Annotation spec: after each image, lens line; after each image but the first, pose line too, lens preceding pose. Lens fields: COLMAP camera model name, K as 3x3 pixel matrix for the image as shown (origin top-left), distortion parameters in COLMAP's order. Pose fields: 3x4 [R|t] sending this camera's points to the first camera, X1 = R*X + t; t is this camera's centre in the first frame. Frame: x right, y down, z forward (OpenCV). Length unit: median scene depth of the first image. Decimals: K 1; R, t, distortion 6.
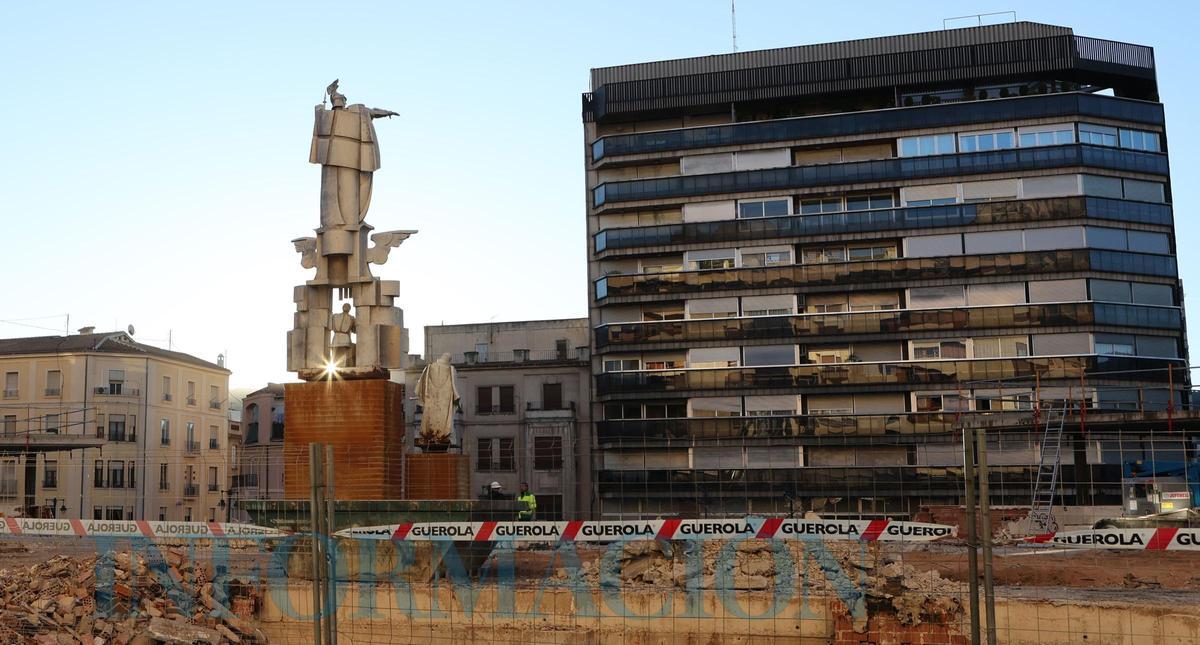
lens RADIAL K [[1372.9, 0, 600.0], [0, 1372.9, 322.5], [0, 0, 1]] dist [-0.181100, 0.001848]
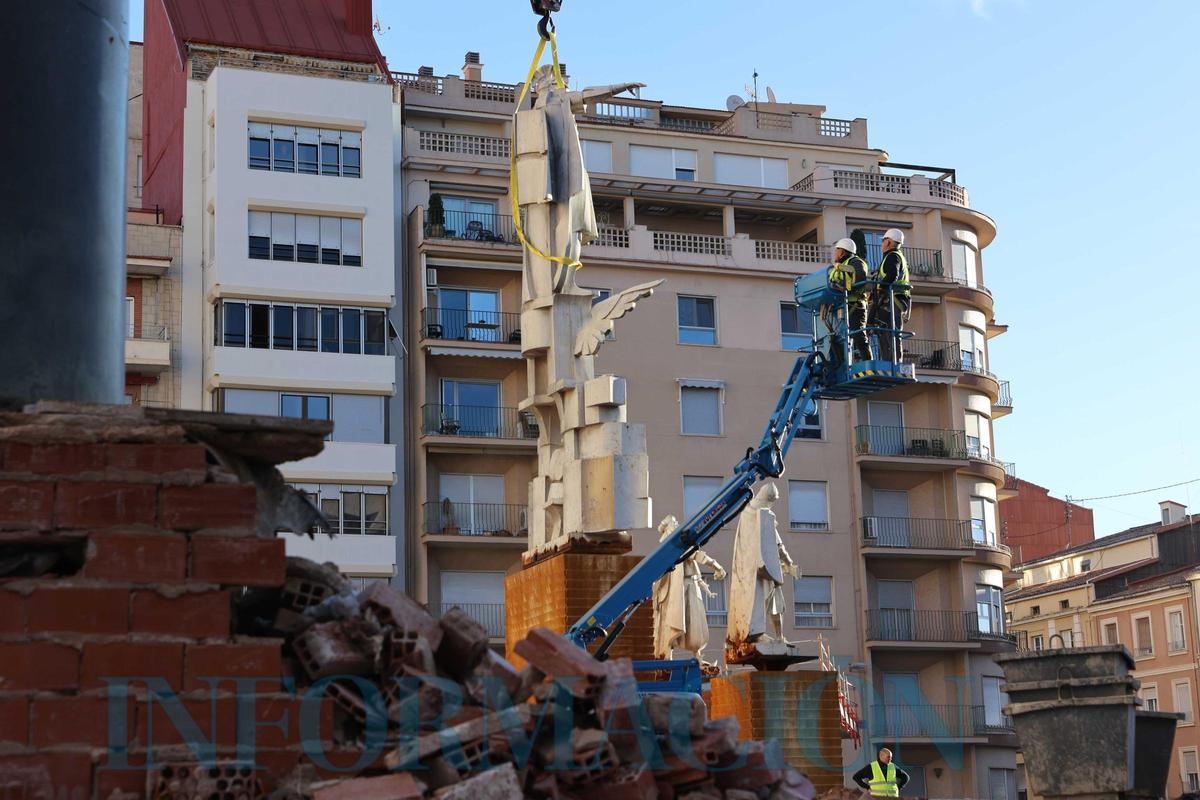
lens RADIAL K [[2272.9, 0, 600.0], [0, 2272.9, 400.0], [0, 0, 1]] dist [0.207379, -0.018533]
pose [[0.539052, -0.173019, -0.824310, 0.608598], [0.139577, 0.983493, -0.115155, 0.084487], [0.830627, -0.052980, 0.554303, 0.454969]]
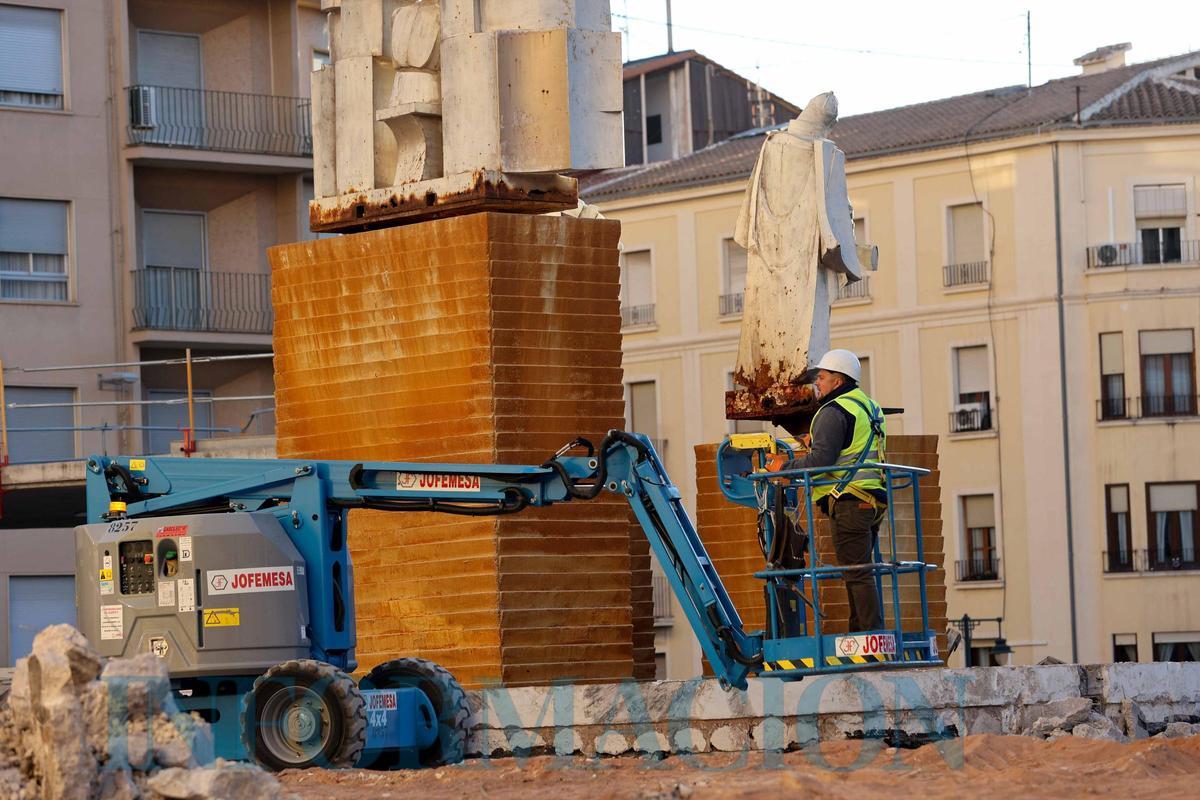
lens RADIAL K [[4735.4, 0, 582.5], [0, 4735.4, 445.2], [0, 0, 1]] dist [0.225107, 8.967291]
pose [[0.802271, -0.049026, -0.594944, 0.457329], [0.109564, 0.991785, 0.066018, 0.023909], [0.586820, -0.118149, 0.801051, 0.145865]]
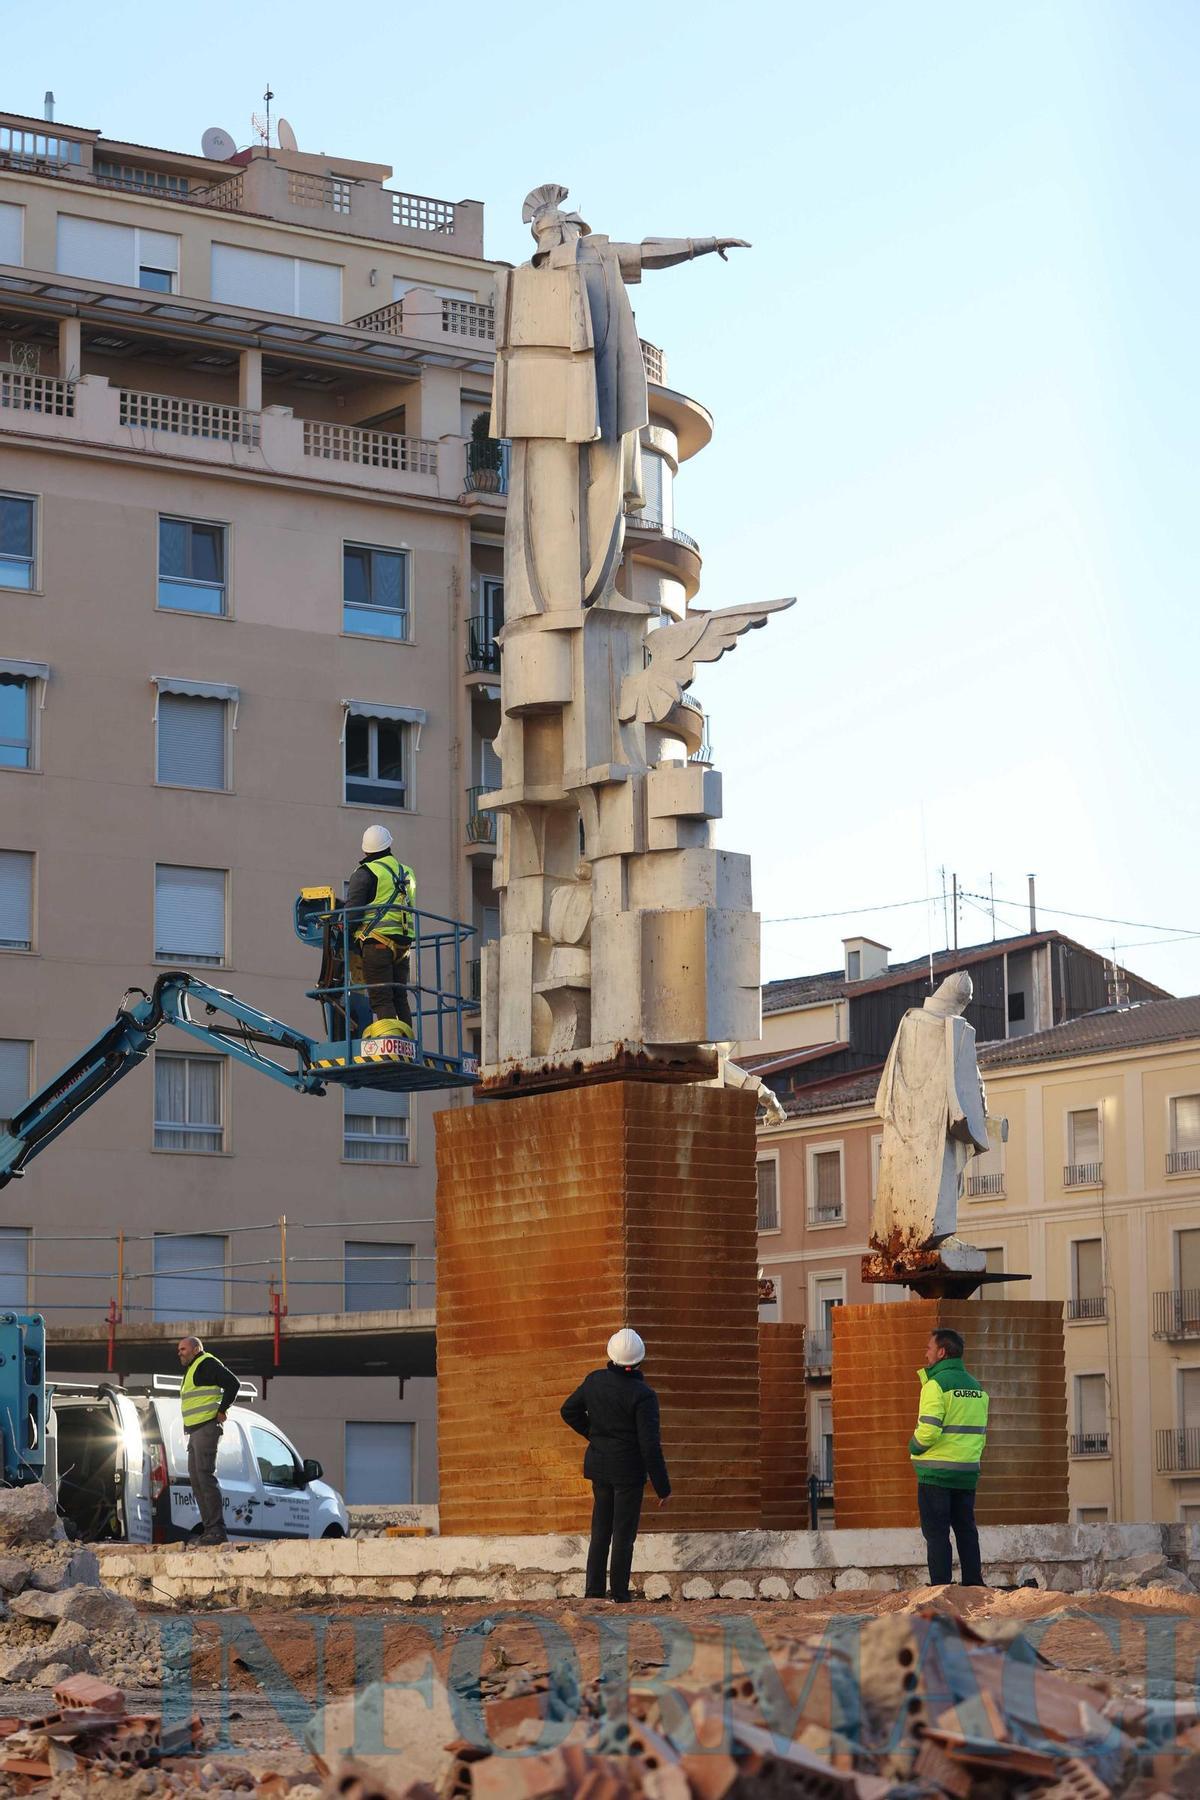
lens RADIAL K [[4567.0, 0, 600.0], [0, 4567.0, 900.0], [0, 0, 1]] dist [-0.215974, 0.318361]
pose [[0.741630, -0.093229, -0.664300, 0.520952], [0.095794, 0.994865, -0.032676, 0.031597], [0.663935, -0.039402, 0.746752, 0.182583]]
